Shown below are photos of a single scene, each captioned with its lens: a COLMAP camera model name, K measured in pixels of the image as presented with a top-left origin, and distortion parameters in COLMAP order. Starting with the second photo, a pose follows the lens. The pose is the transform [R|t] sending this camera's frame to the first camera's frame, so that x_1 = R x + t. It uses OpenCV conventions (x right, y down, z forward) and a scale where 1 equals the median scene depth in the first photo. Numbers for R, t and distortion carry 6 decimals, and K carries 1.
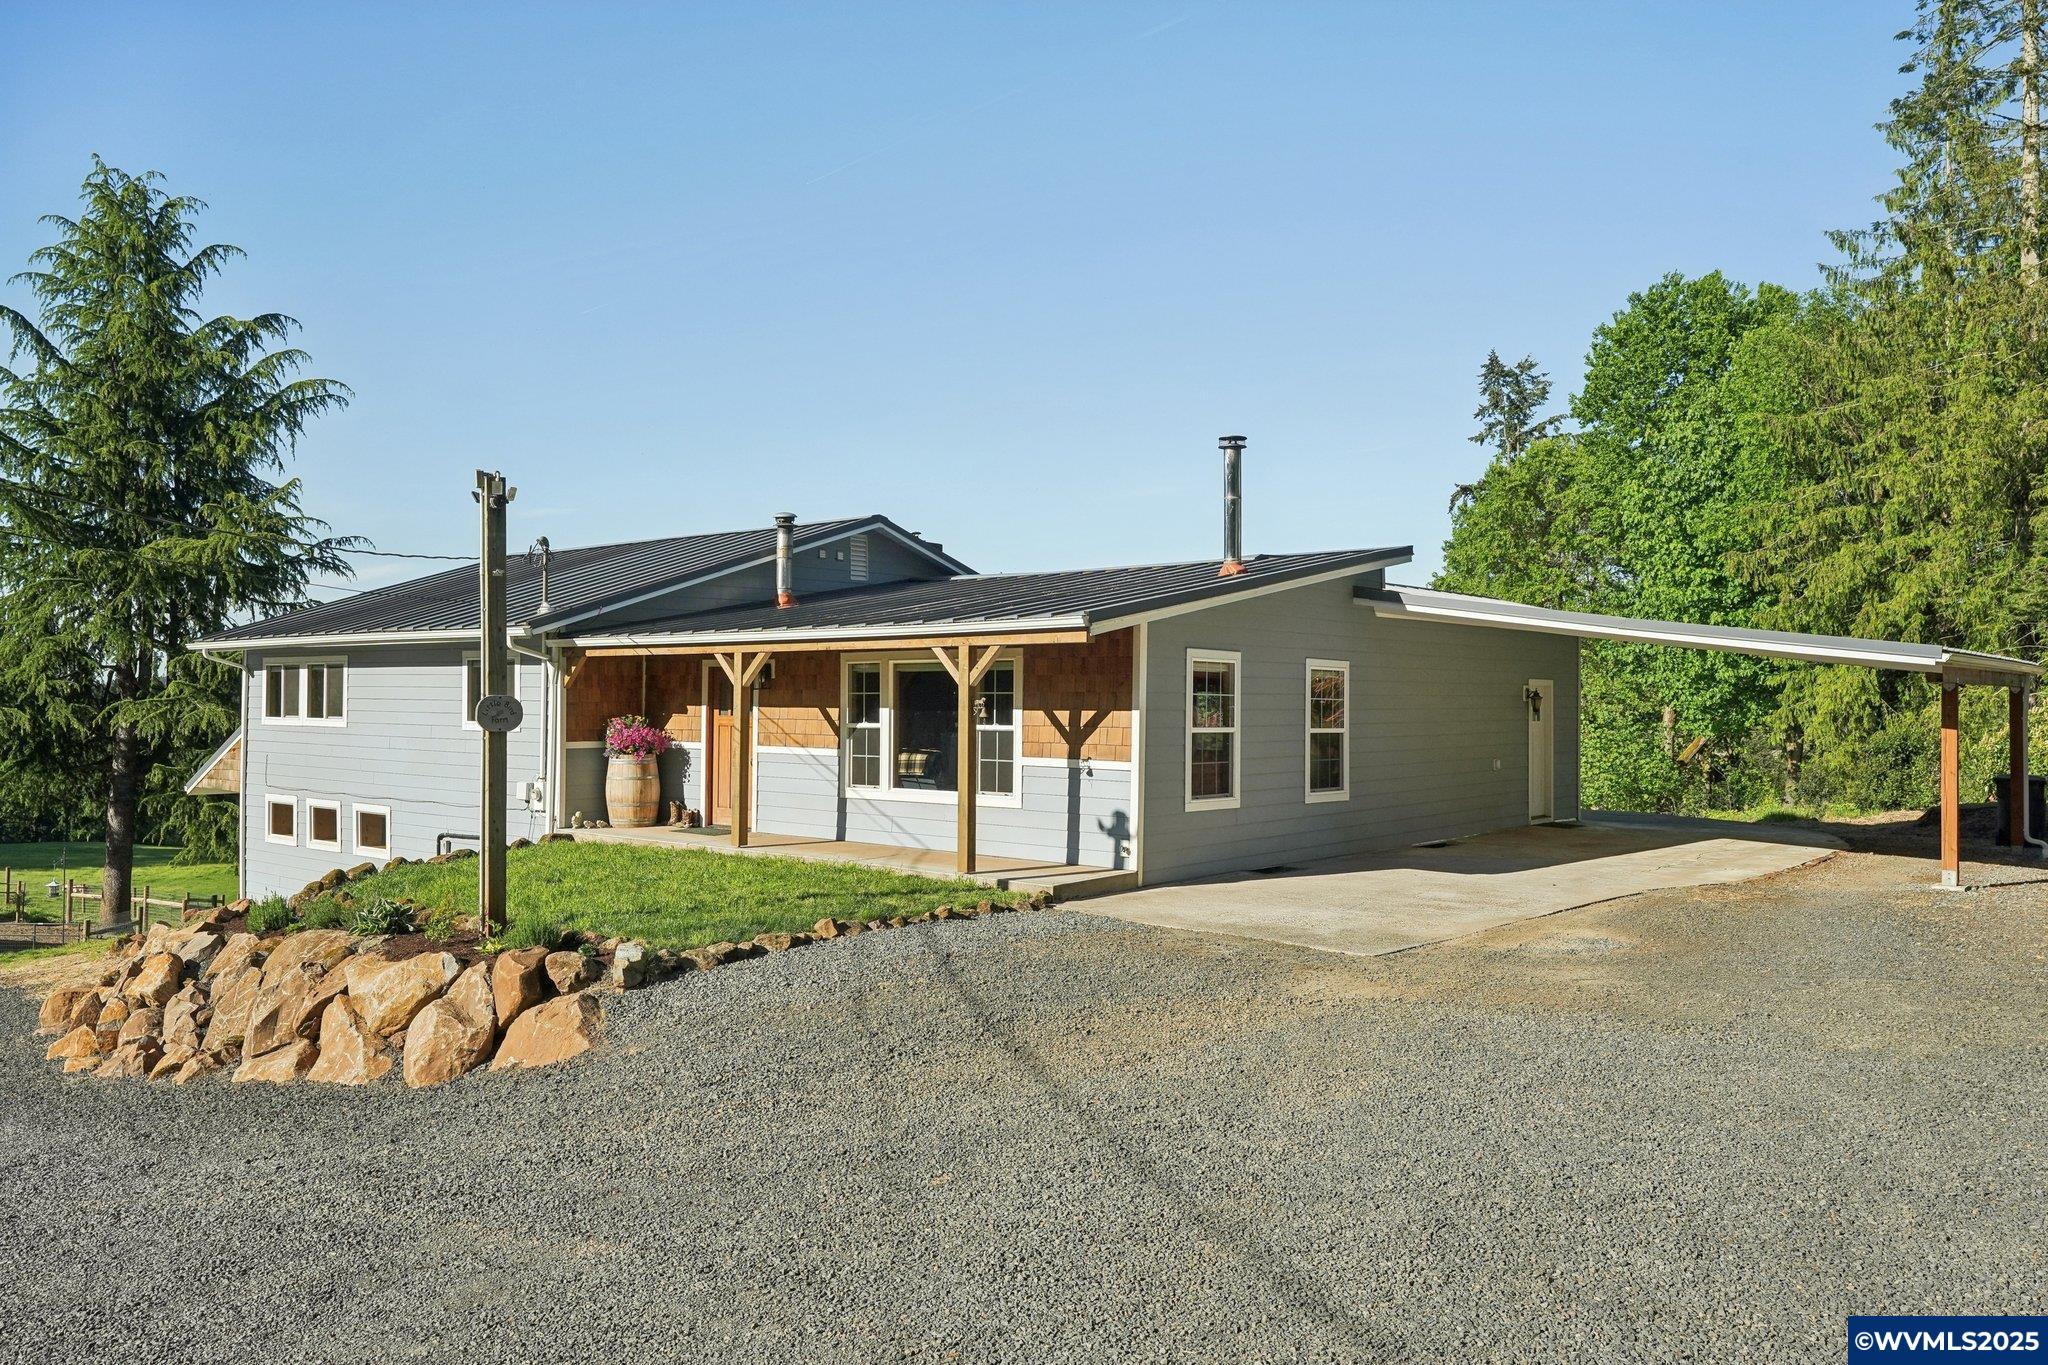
lens RADIAL K [[1538.2, 0, 1022.5], [0, 1538.2, 612.0], [0, 0, 1]] dist [-0.046511, -0.000999]
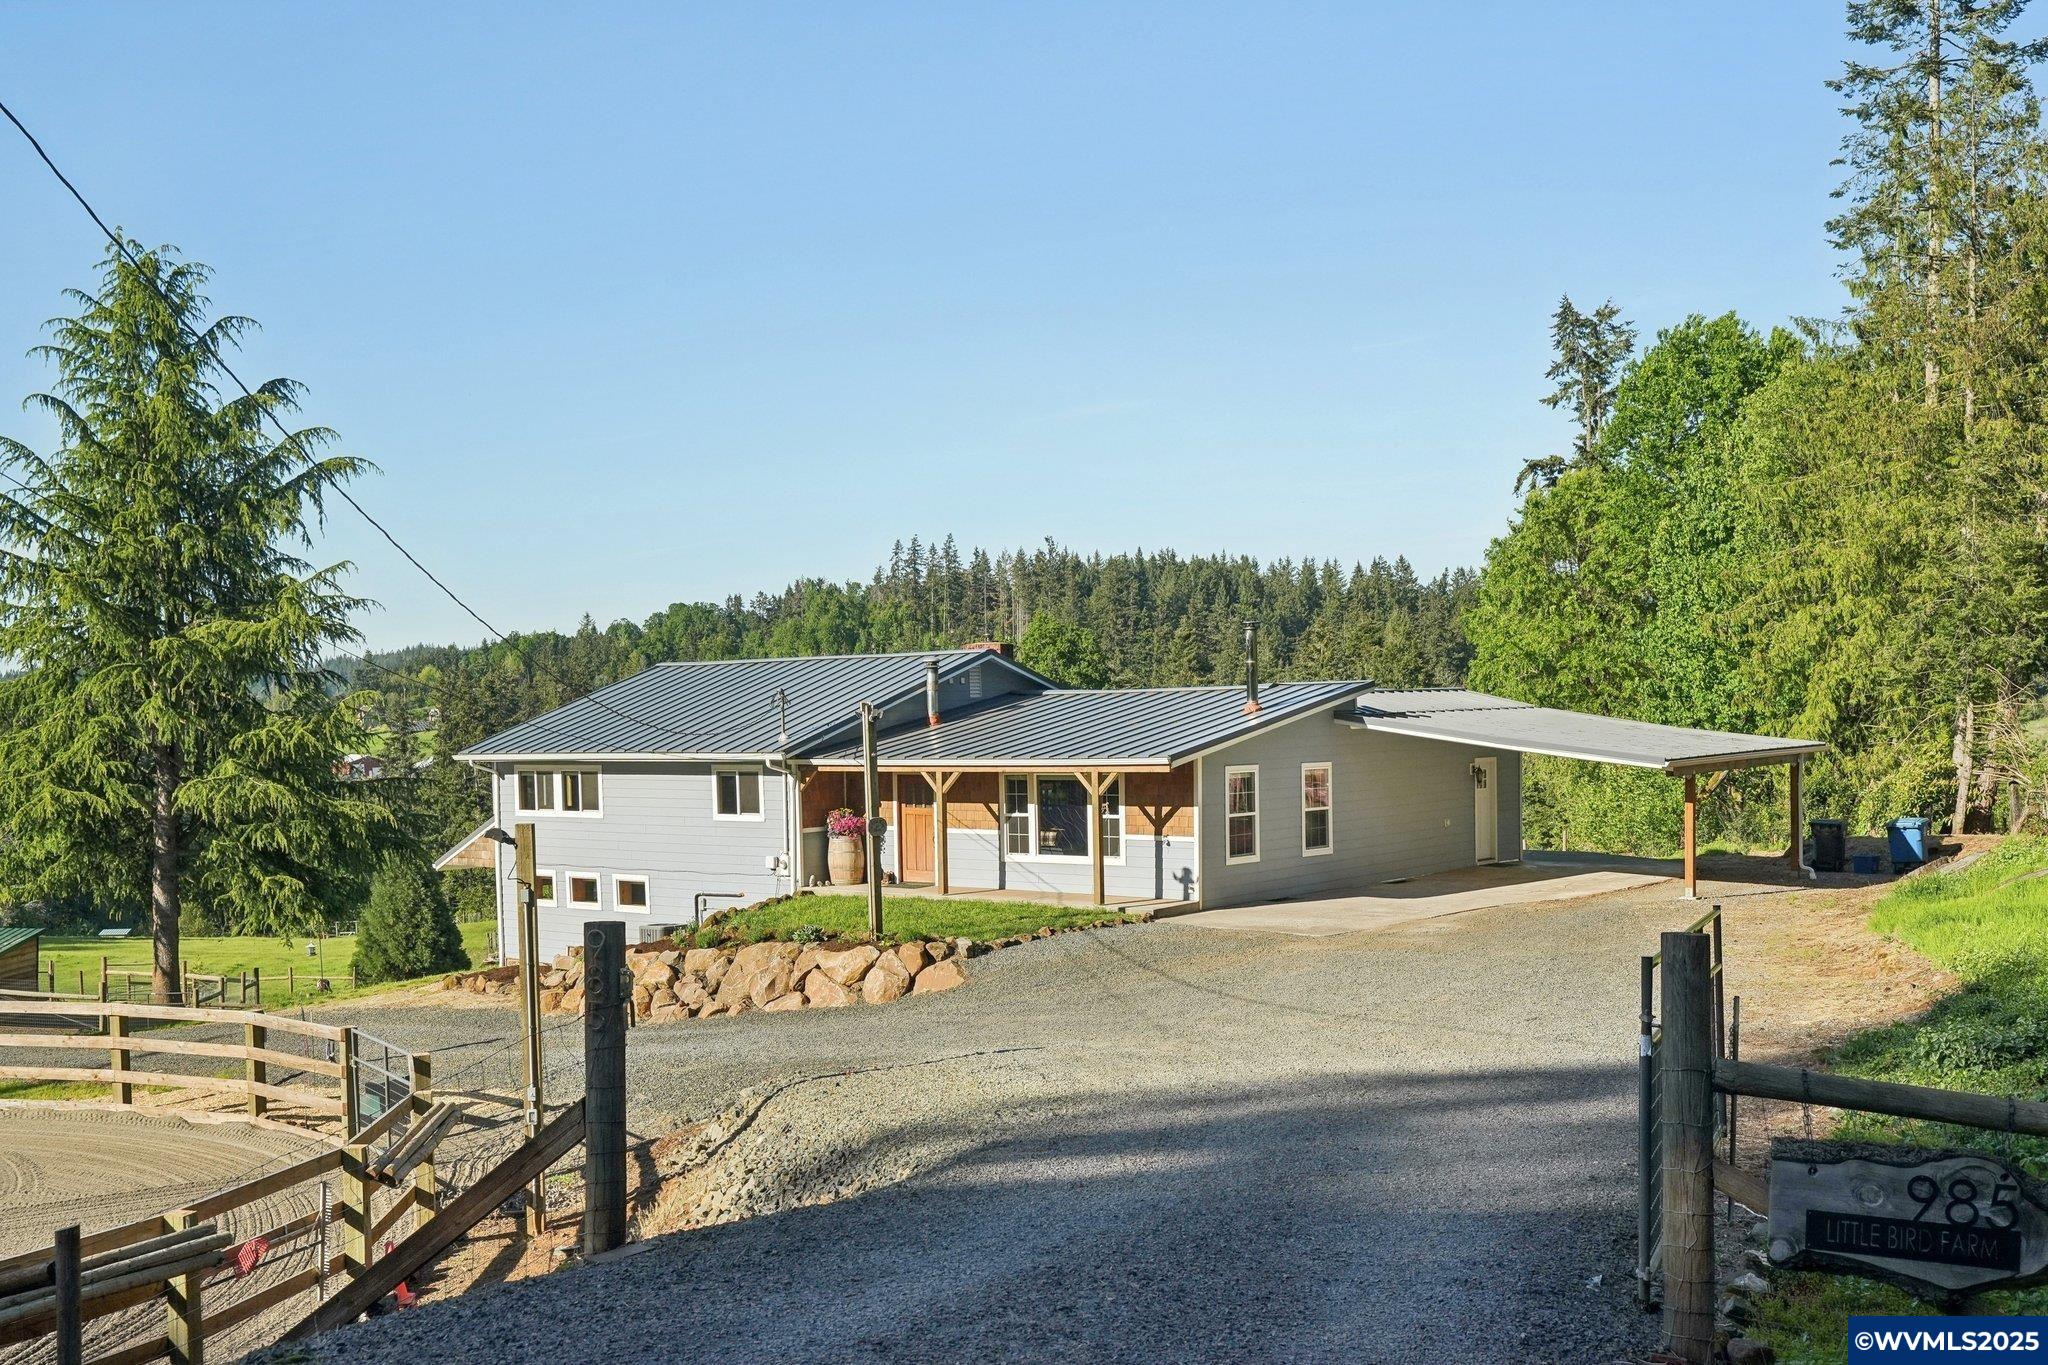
lens RADIAL K [[2094.5, 0, 1024.0], [0, 2094.5, 682.5], [0, 0, 1]] dist [-0.078160, -0.000726]
pose [[0.999482, -0.024783, 0.020527, -0.134193], [0.023826, 0.998675, 0.045622, -0.153241], [-0.021631, -0.045109, 0.998748, -1.085930]]
